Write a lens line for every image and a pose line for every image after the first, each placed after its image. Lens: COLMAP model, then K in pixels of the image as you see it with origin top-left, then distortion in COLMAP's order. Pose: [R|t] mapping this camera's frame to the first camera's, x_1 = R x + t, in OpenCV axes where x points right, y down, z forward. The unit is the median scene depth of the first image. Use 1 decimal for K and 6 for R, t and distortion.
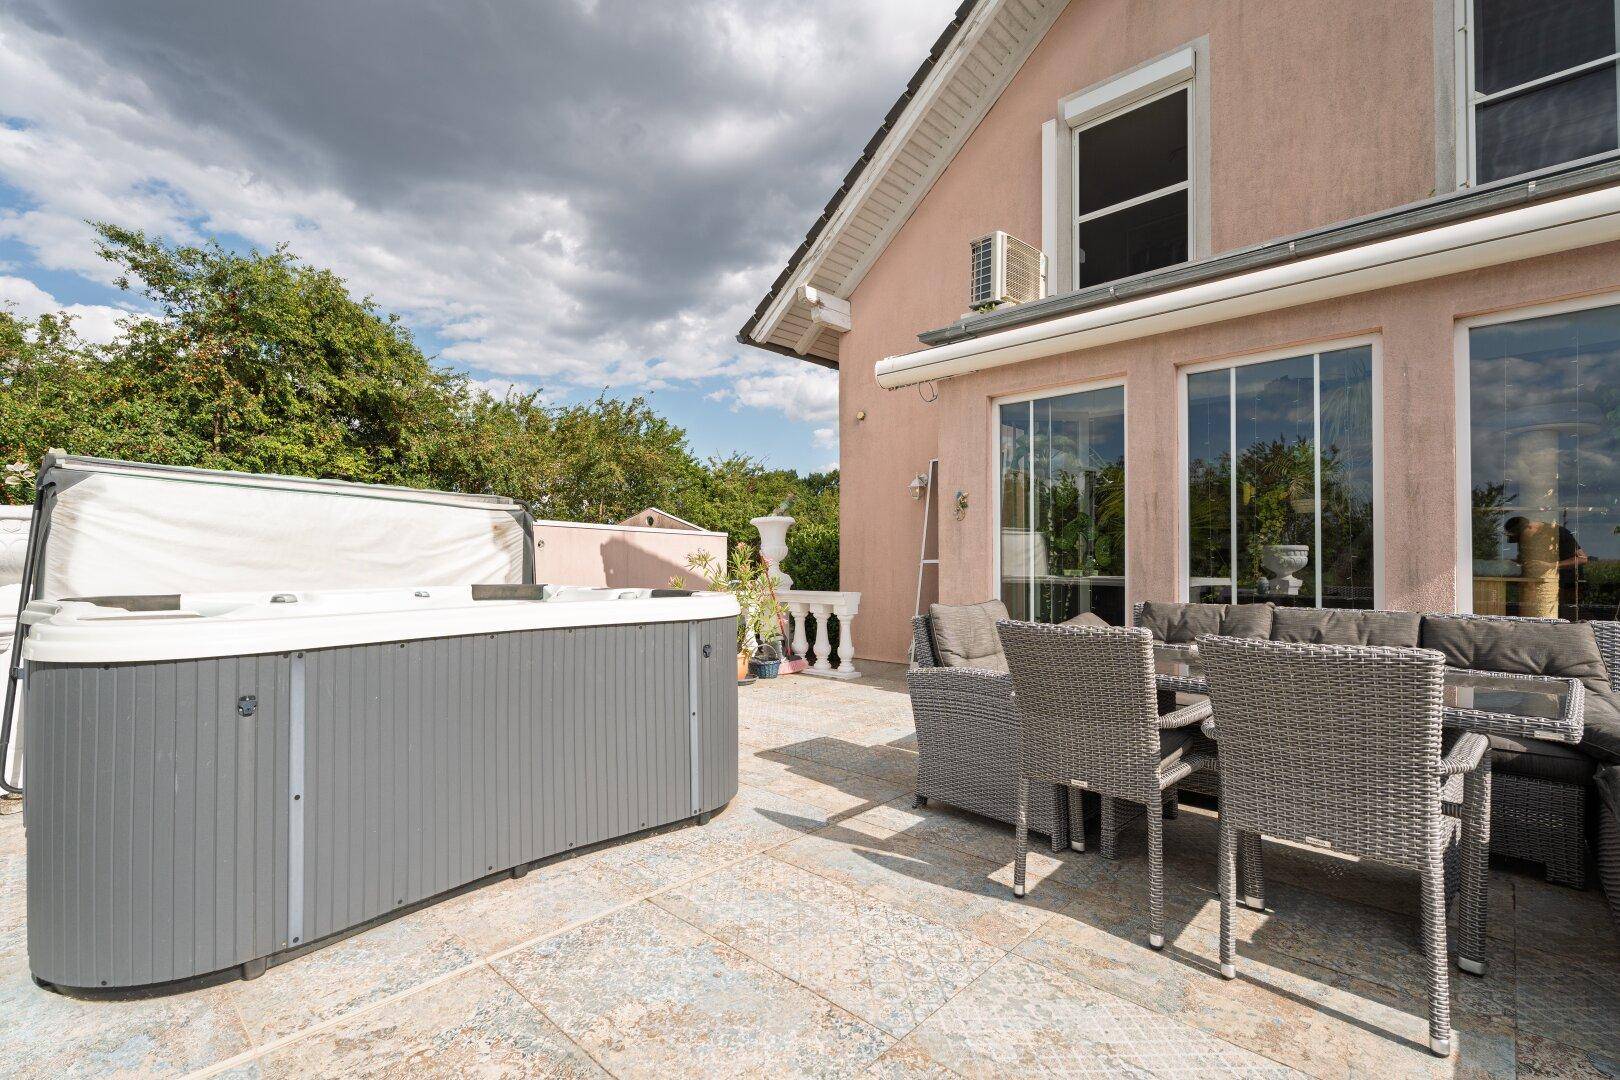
lens RADIAL K [[735.2, 0, 810.0], [0, 735.2, 540.0], [0, 0, 1]] dist [-0.000469, -0.000272]
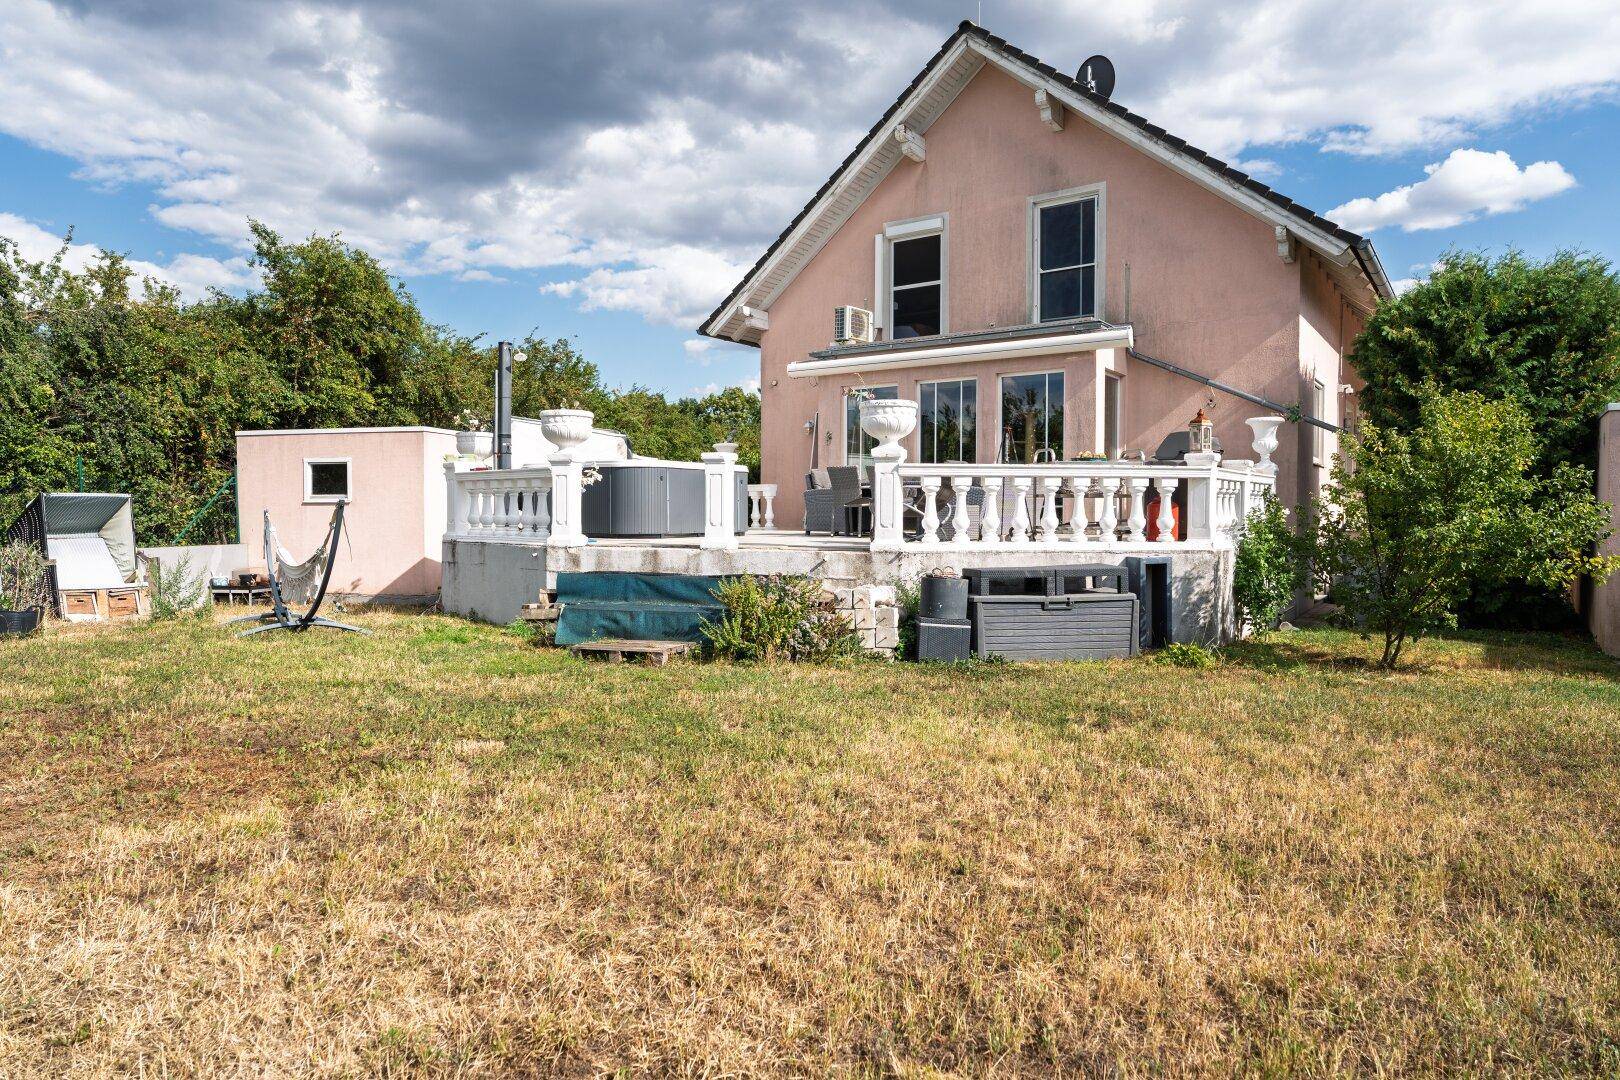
lens RADIAL K [[1028.9, 0, 820.2], [0, 1028.9, 523.5], [0, 0, 1]] dist [0.005795, 0.004772]
pose [[0.991539, 0.005778, 0.129682, -0.120393], [-0.009254, 0.999614, 0.026213, 0.073588], [-0.129480, -0.027191, 0.991209, -1.216927]]
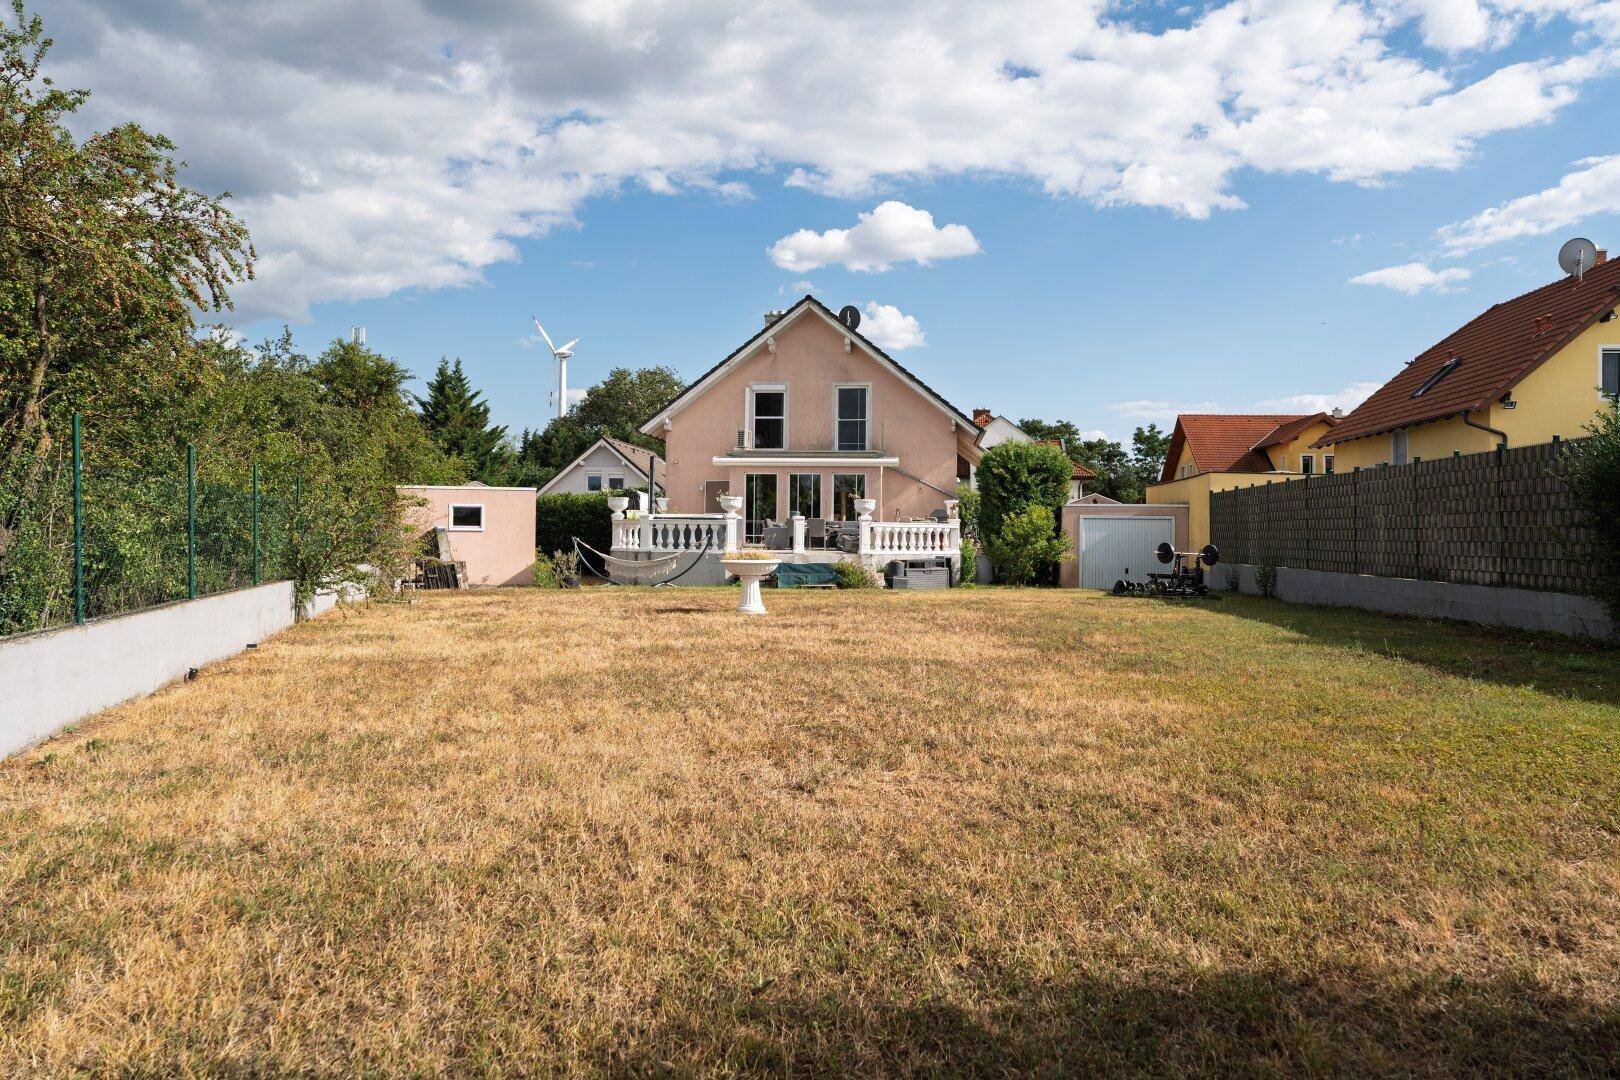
lens RADIAL K [[1366.5, 0, 844.6], [0, 1366.5, 543.0], [0, 0, 1]] dist [-0.003466, -0.007692]
pose [[0.773255, 0.004546, 0.634079, -2.604424], [-0.023293, 0.999503, 0.021239, 0.012479], [-0.633668, -0.031193, 0.772976, -3.284738]]
